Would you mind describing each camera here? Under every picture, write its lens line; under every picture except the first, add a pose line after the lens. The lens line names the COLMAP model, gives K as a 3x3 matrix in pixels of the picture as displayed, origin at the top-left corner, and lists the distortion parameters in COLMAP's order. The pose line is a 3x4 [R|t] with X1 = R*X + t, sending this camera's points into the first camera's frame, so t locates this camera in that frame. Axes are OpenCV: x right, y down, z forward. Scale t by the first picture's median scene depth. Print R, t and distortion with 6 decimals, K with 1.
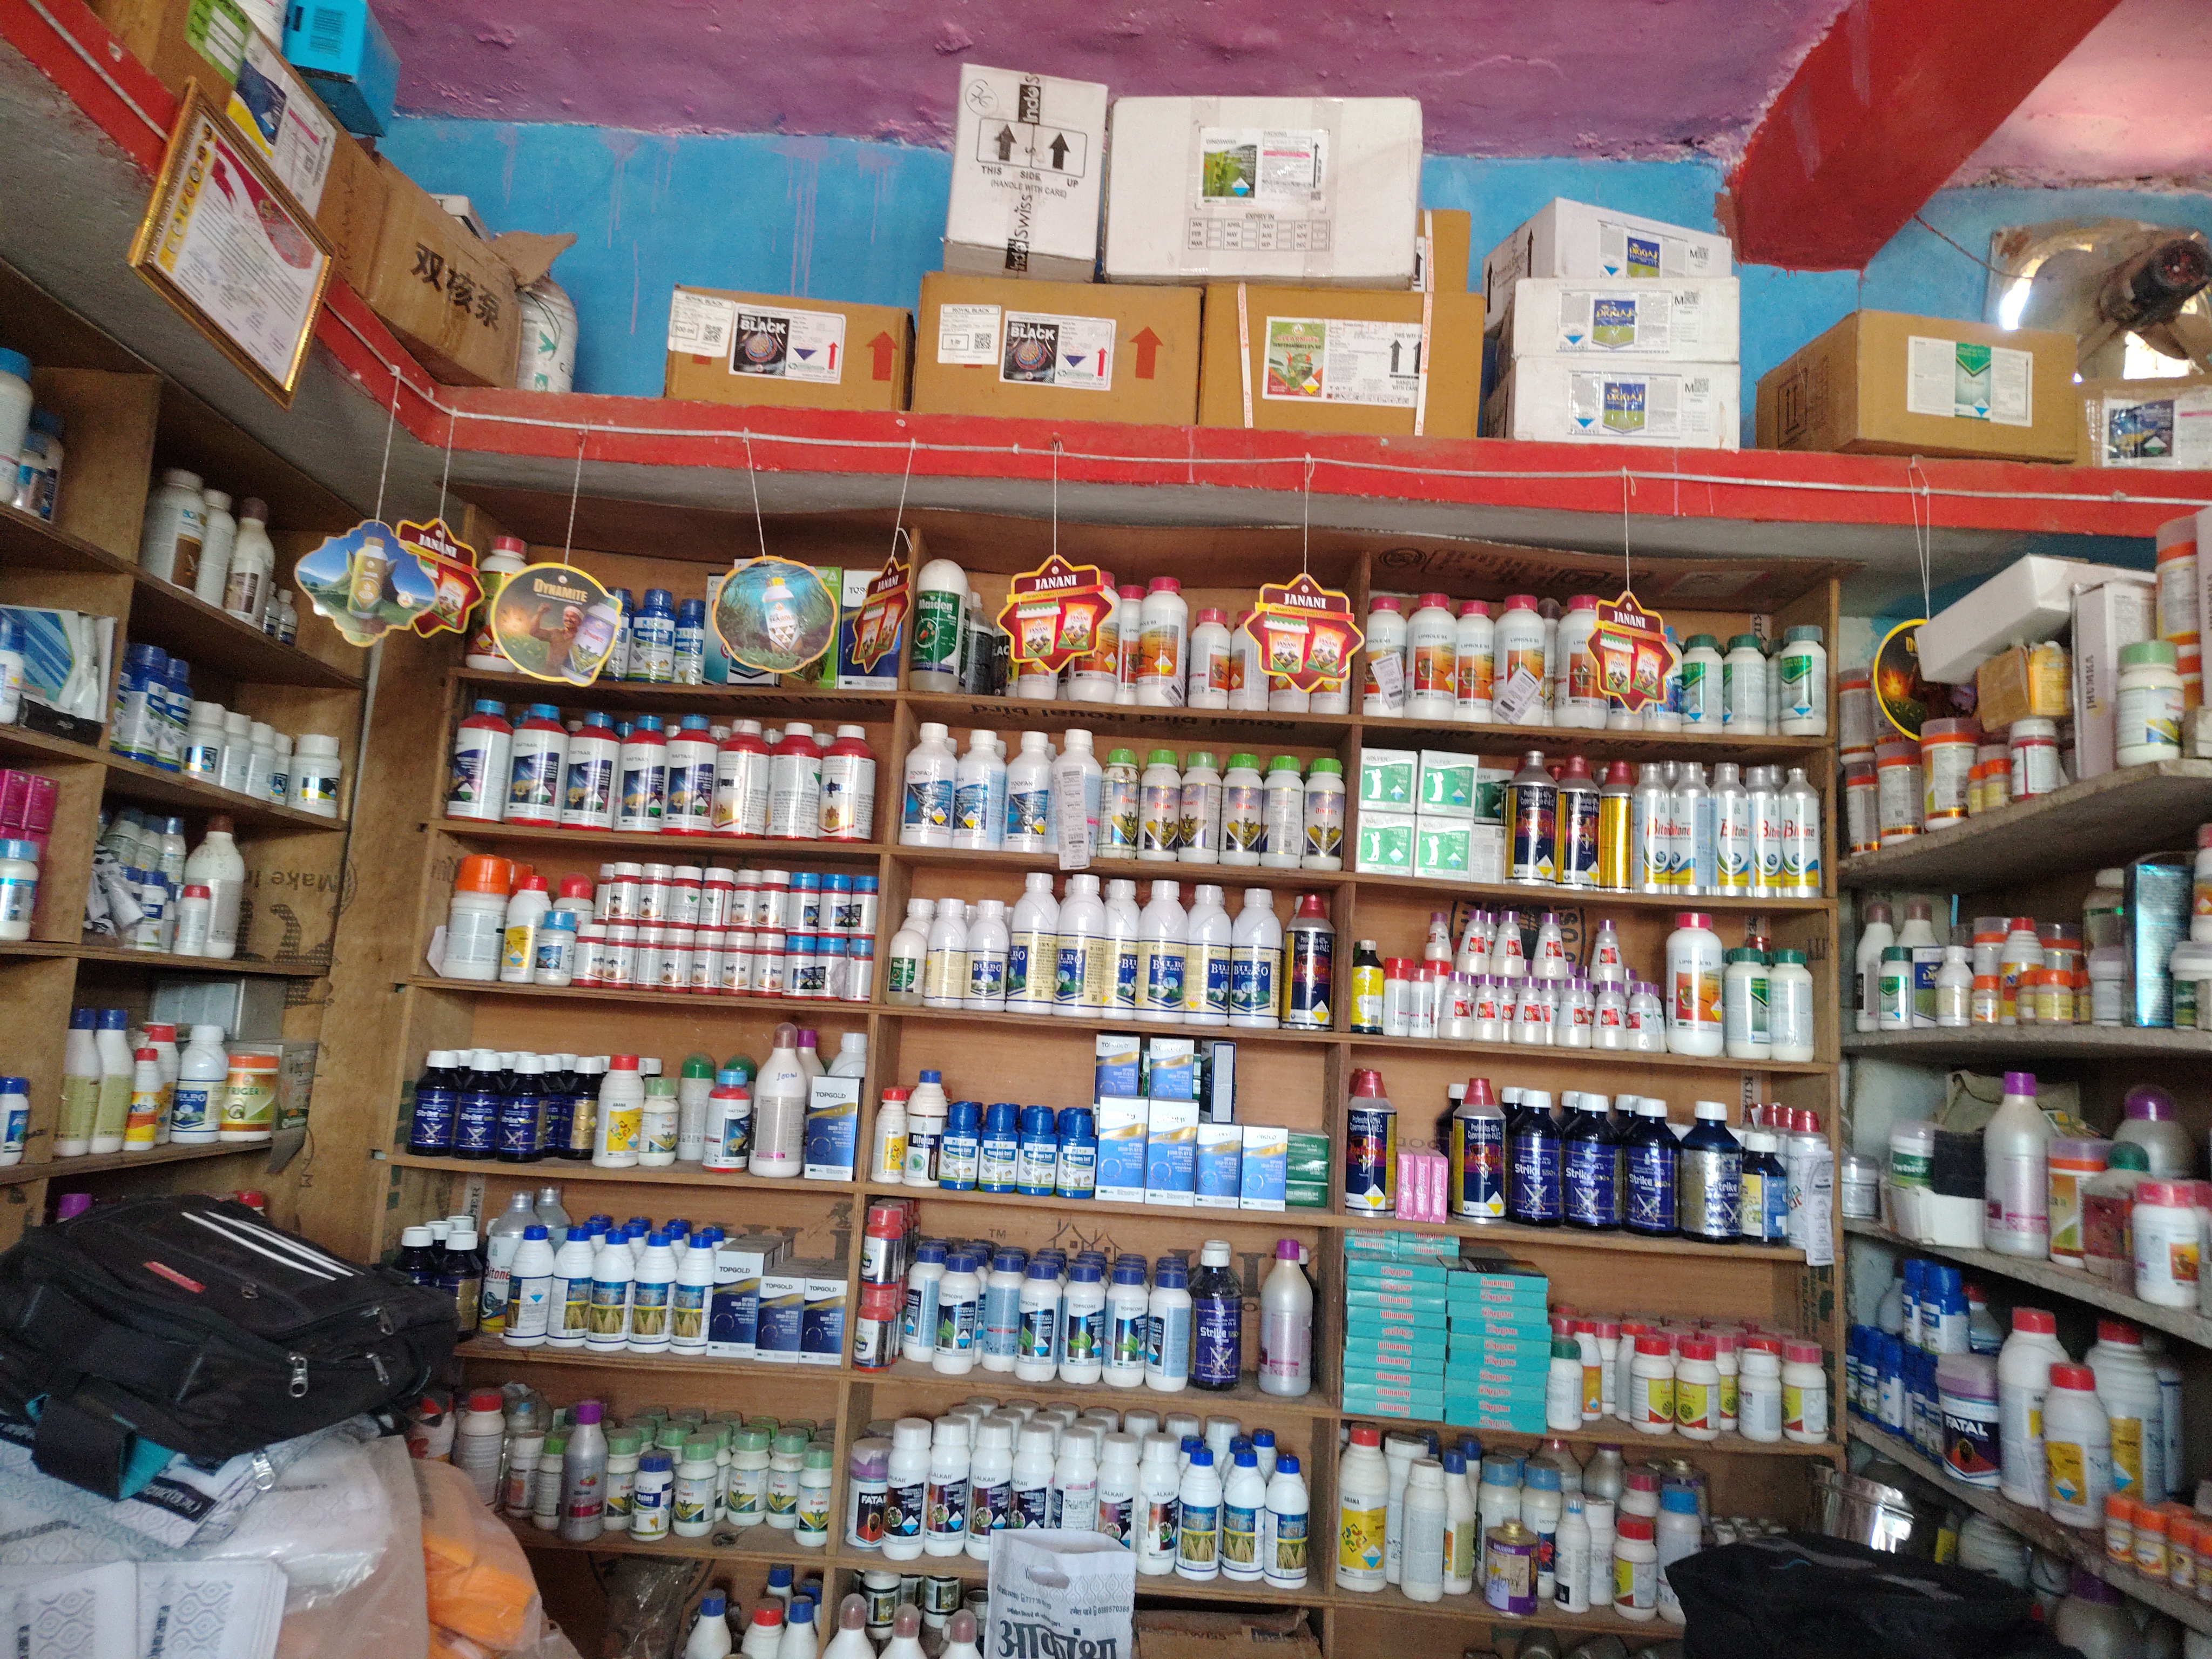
lens RADIAL K [[1512.0, 0, 1111.1], [0, 1512.0, 795.6], [0, 0, 1]] dist [0.052539, -0.055405]
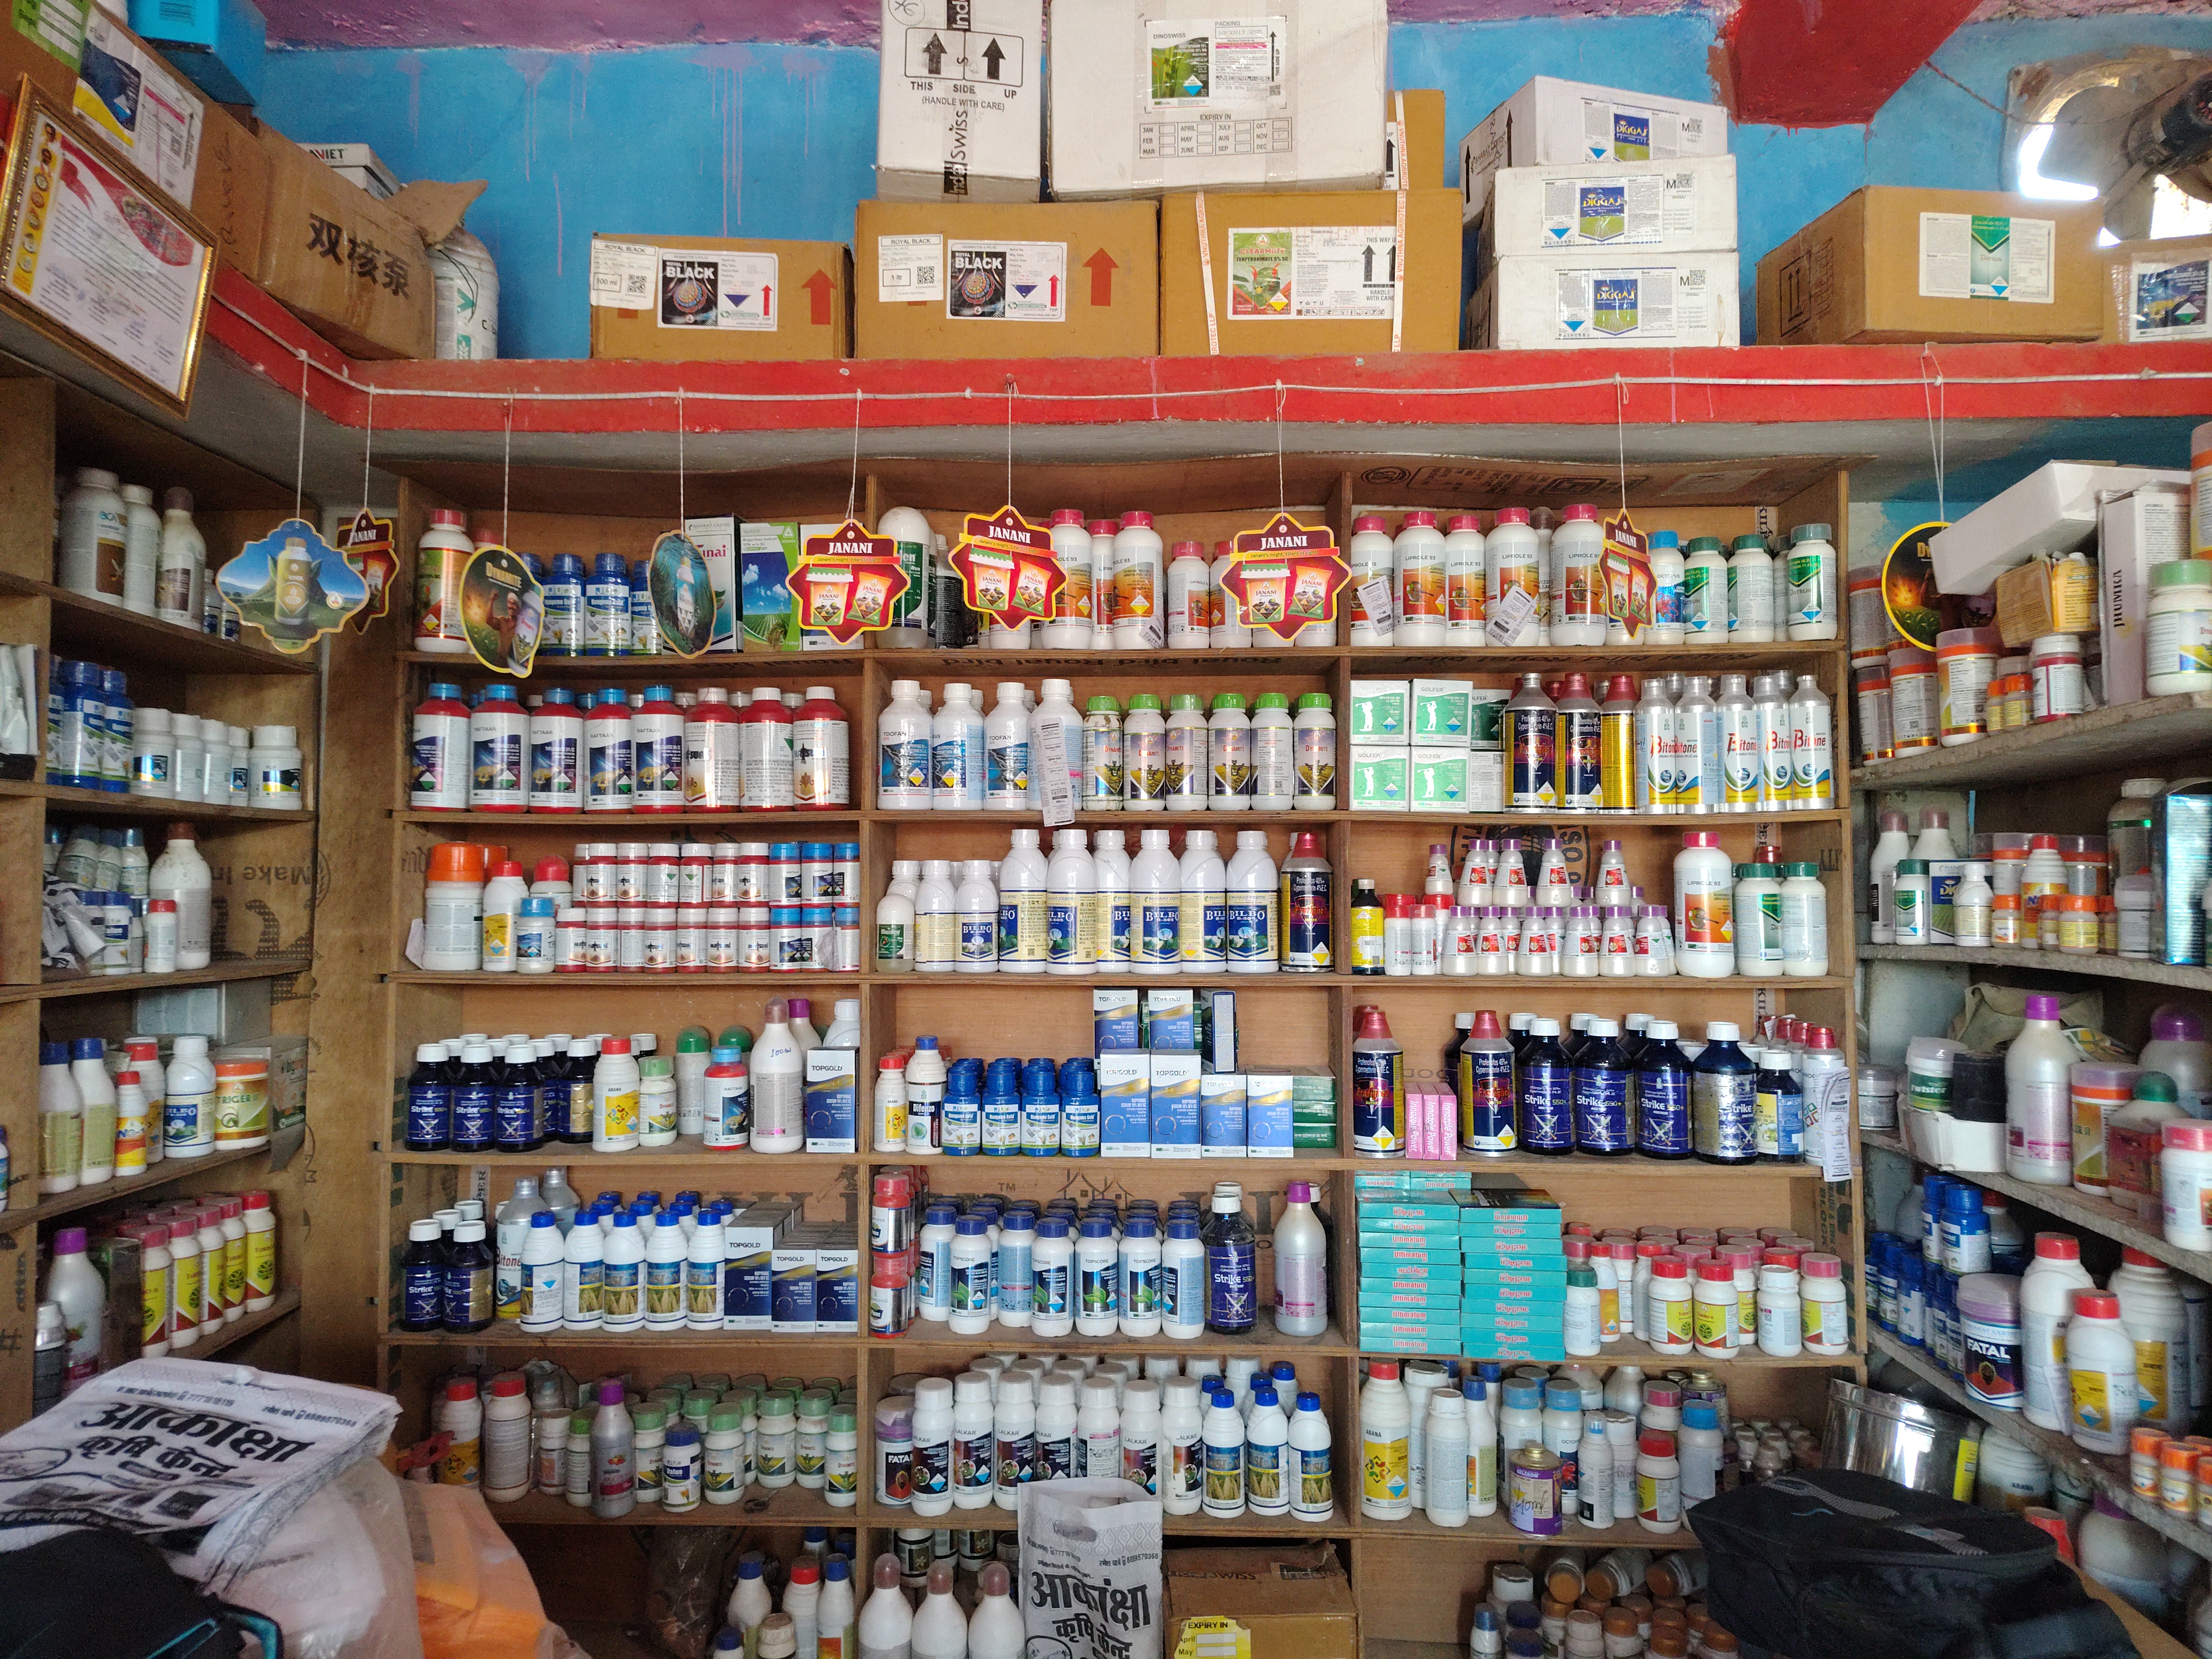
lens RADIAL K [[1519.1, 0, 1103.7], [0, 1519.1, 809.2], [0, 0, 1]] dist [0.044305, -0.040837]
pose [[0.998247, -0.058059, -0.011512, 0.015435], [0.058890, 0.993756, 0.094767, -0.051557], [0.005938, -0.095279, 0.995433, 0.032168]]
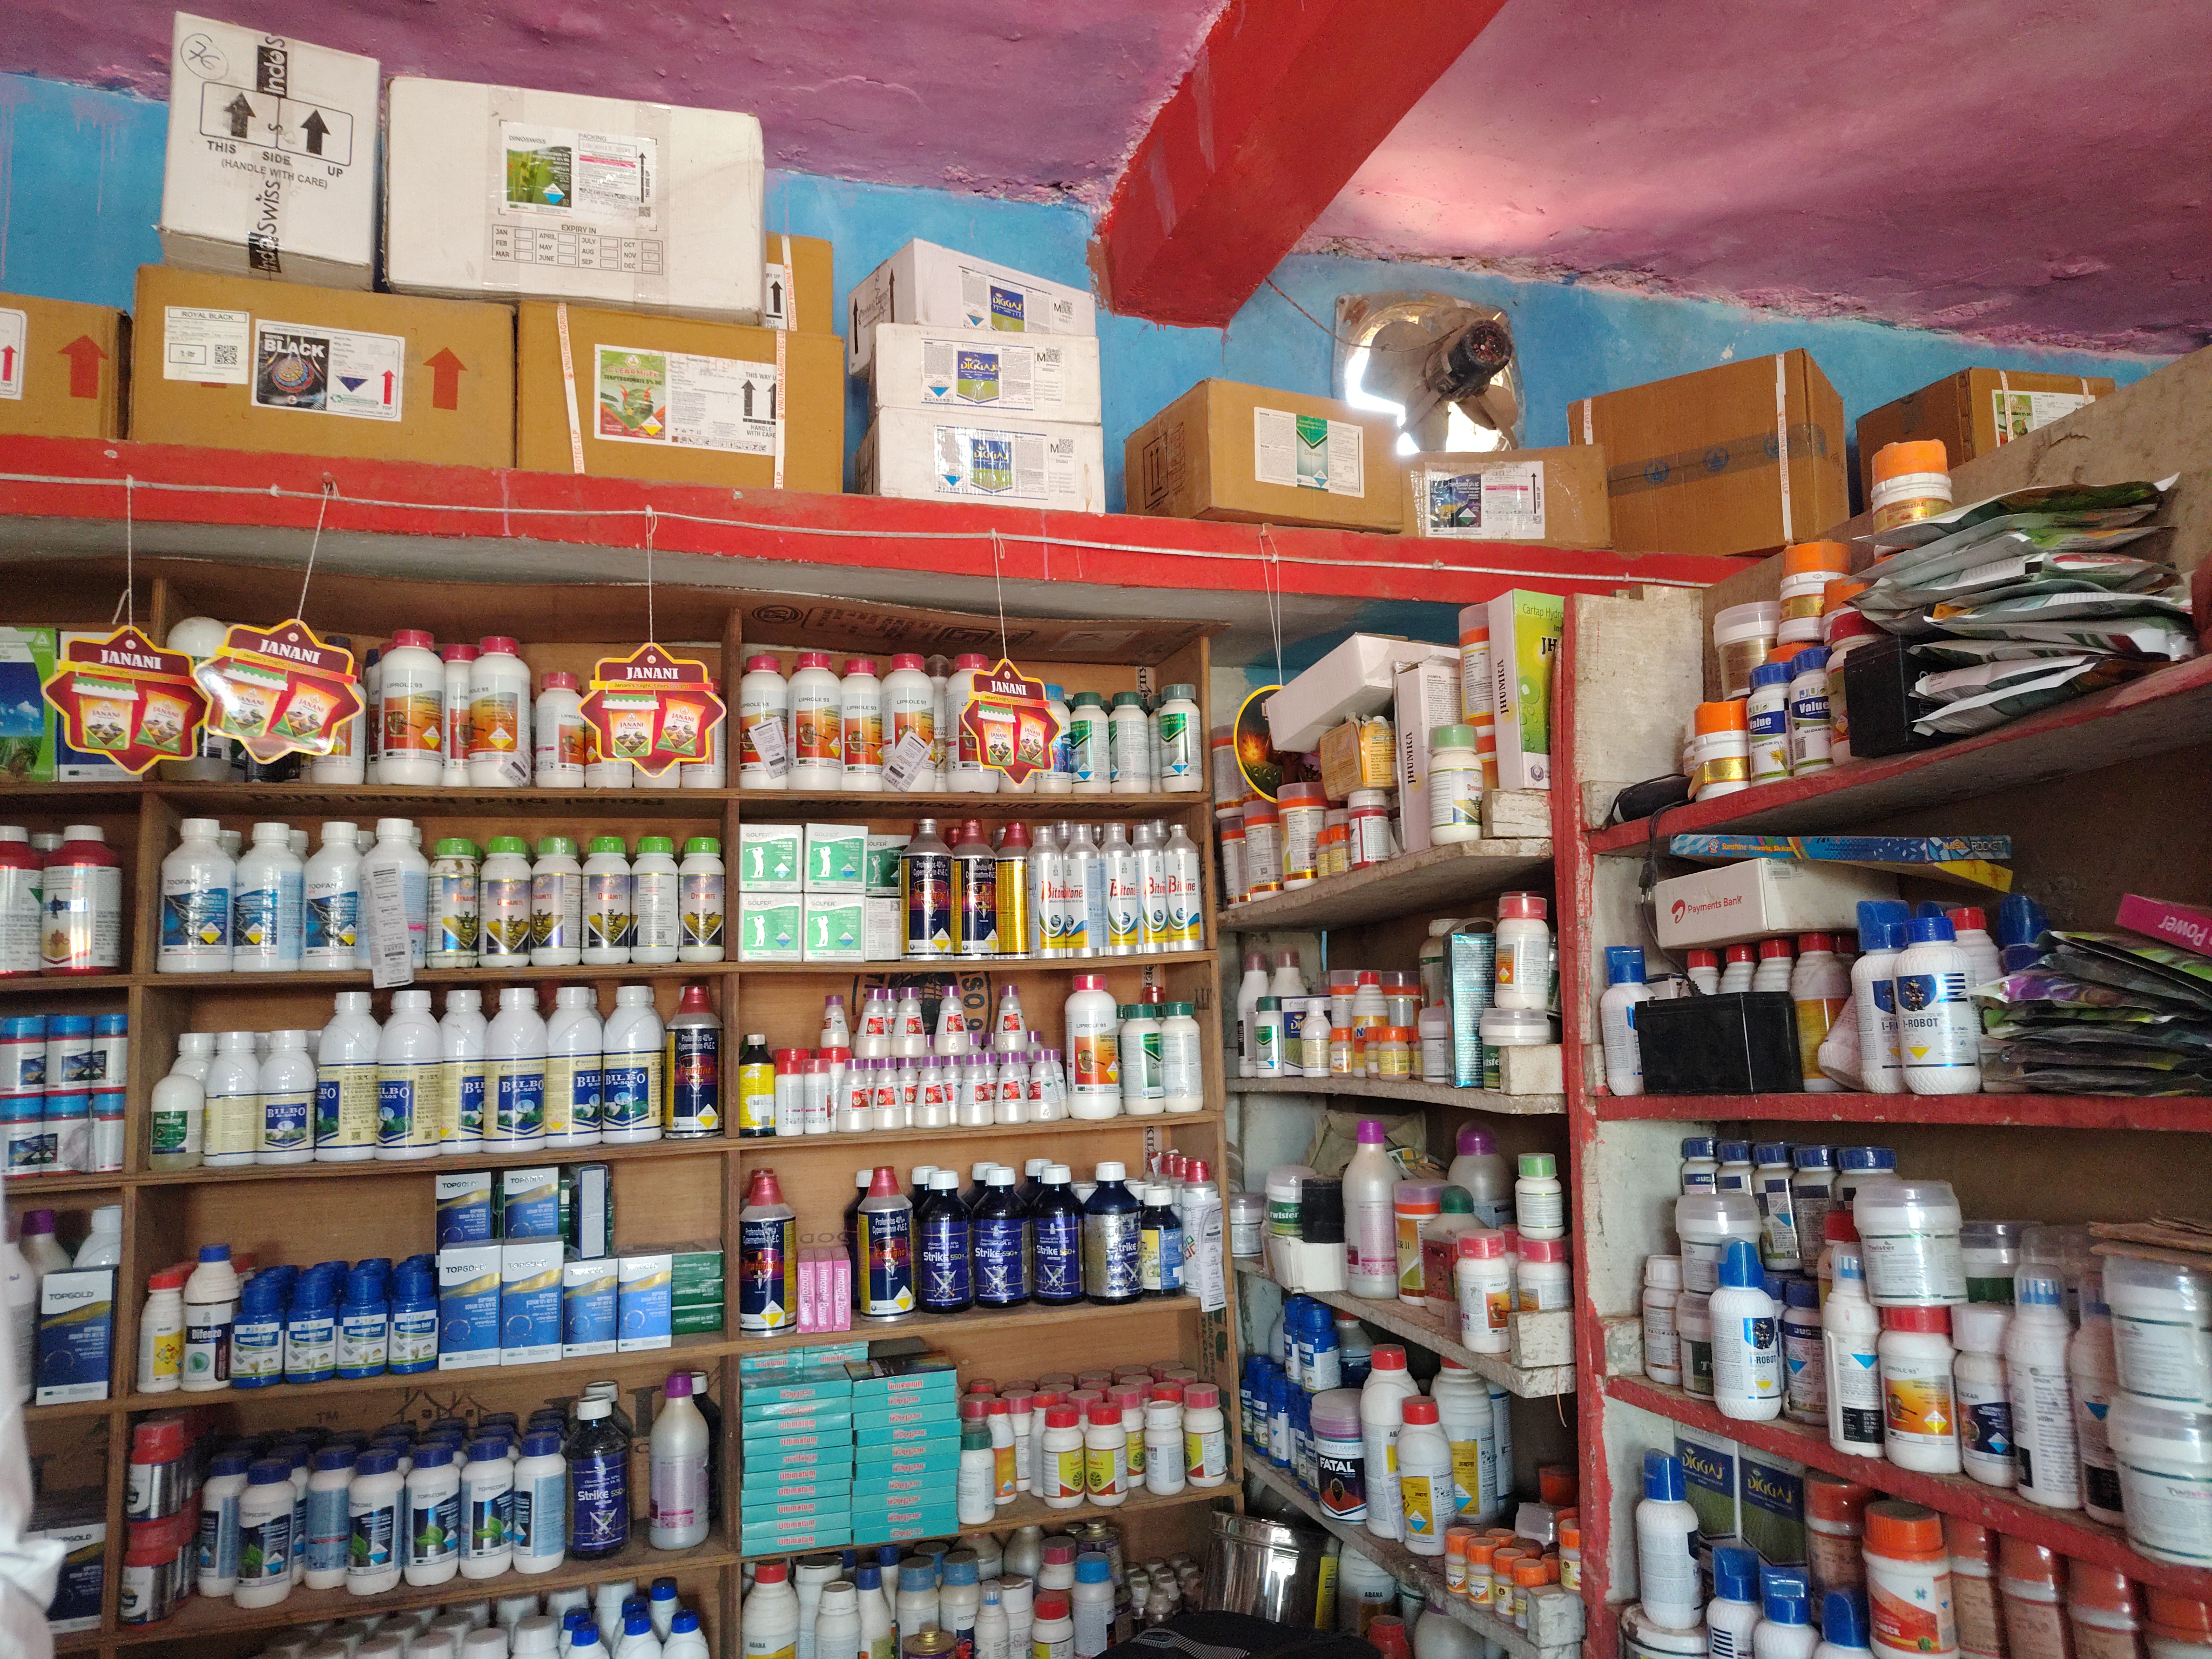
lens RADIAL K [[1525.4, 0, 1113.7], [0, 1525.4, 826.0], [0, 0, 1]] dist [0.051024, -0.063936]
pose [[0.940352, -0.048370, 0.336747, 0.067389], [0.041471, 0.998757, 0.027653, -0.047083], [-0.337666, -0.012038, 0.941189, 0.057205]]
